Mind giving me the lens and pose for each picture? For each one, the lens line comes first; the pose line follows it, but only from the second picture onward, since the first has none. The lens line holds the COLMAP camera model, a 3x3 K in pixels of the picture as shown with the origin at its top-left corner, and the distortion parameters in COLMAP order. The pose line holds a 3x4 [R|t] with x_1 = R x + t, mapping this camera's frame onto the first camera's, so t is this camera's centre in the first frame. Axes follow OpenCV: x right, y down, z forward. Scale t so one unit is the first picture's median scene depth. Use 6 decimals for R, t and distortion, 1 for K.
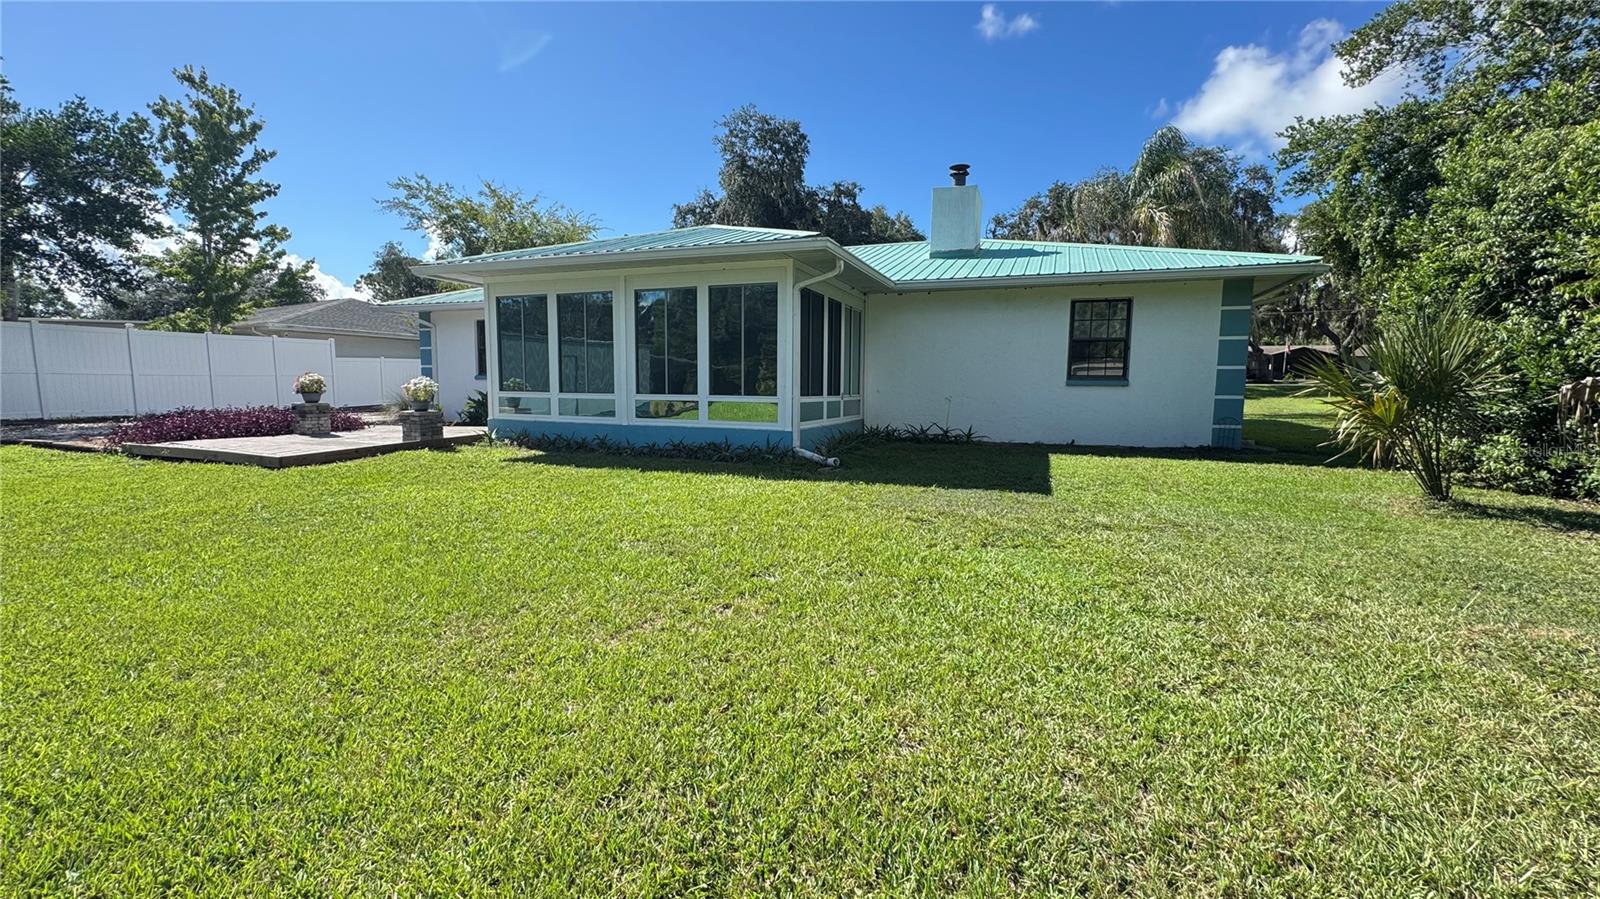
lens RADIAL K [[639.7, 0, 795.2], [0, 639.7, 447.0], [0, 0, 1]] dist [-0.005056, 0.001046]
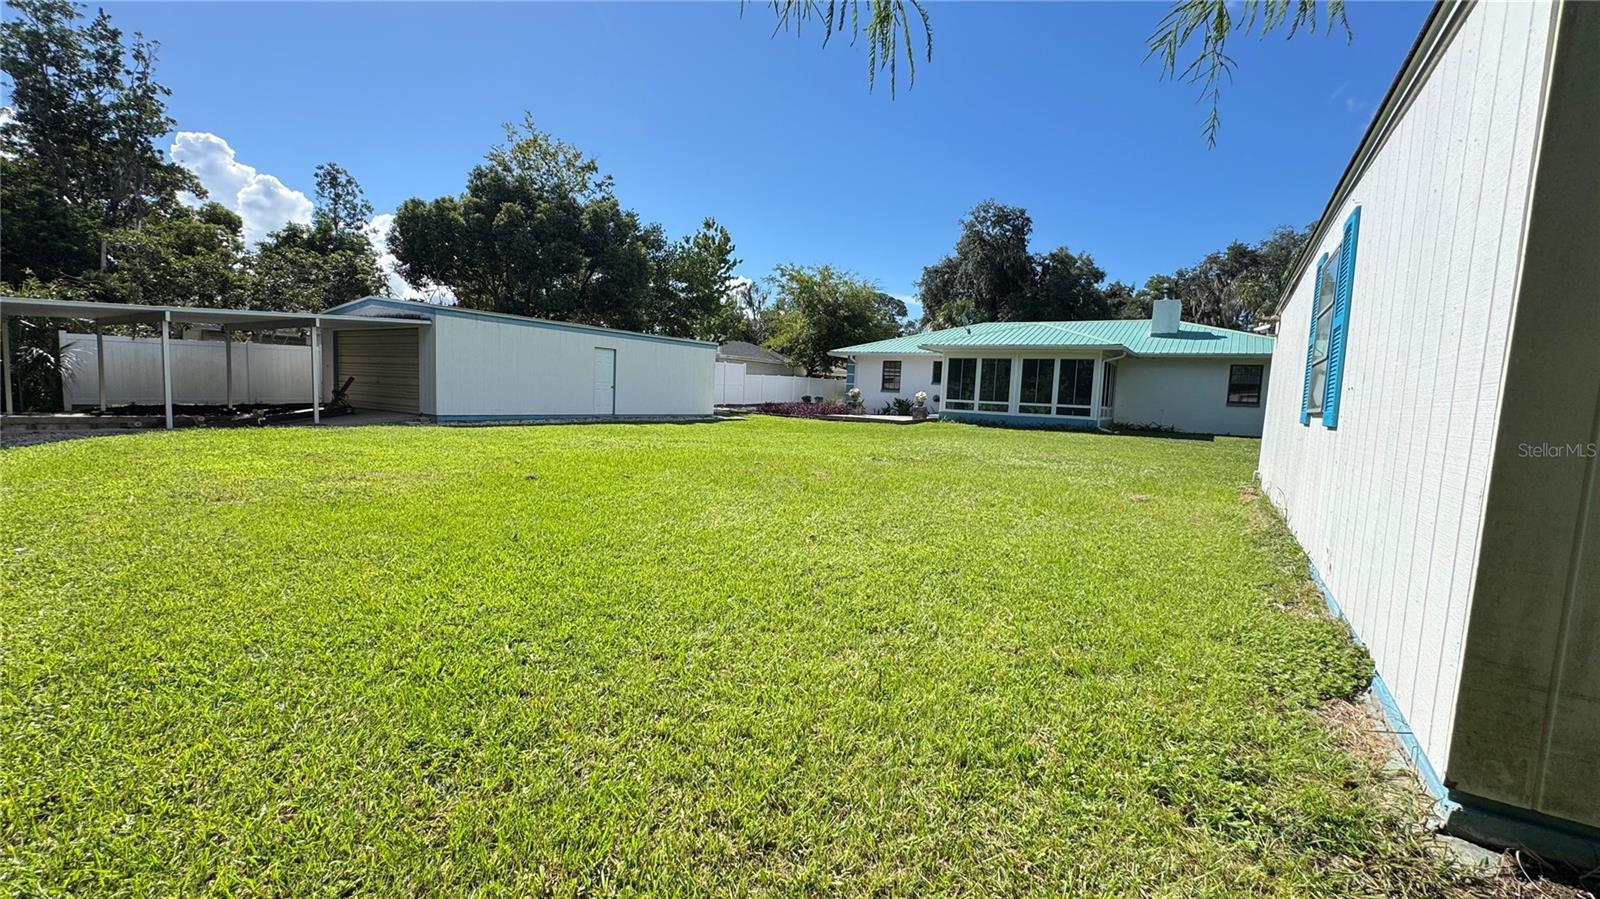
lens RADIAL K [[639.7, 0, 799.5], [0, 639.7, 449.1], [0, 0, 1]] dist [-0.005056, 0.001046]
pose [[0.977498, 0.049511, -0.205054, -0.403651], [-0.053046, 0.998523, -0.011773, 0.115302], [0.204168, 0.022386, 0.978680, -1.059916]]
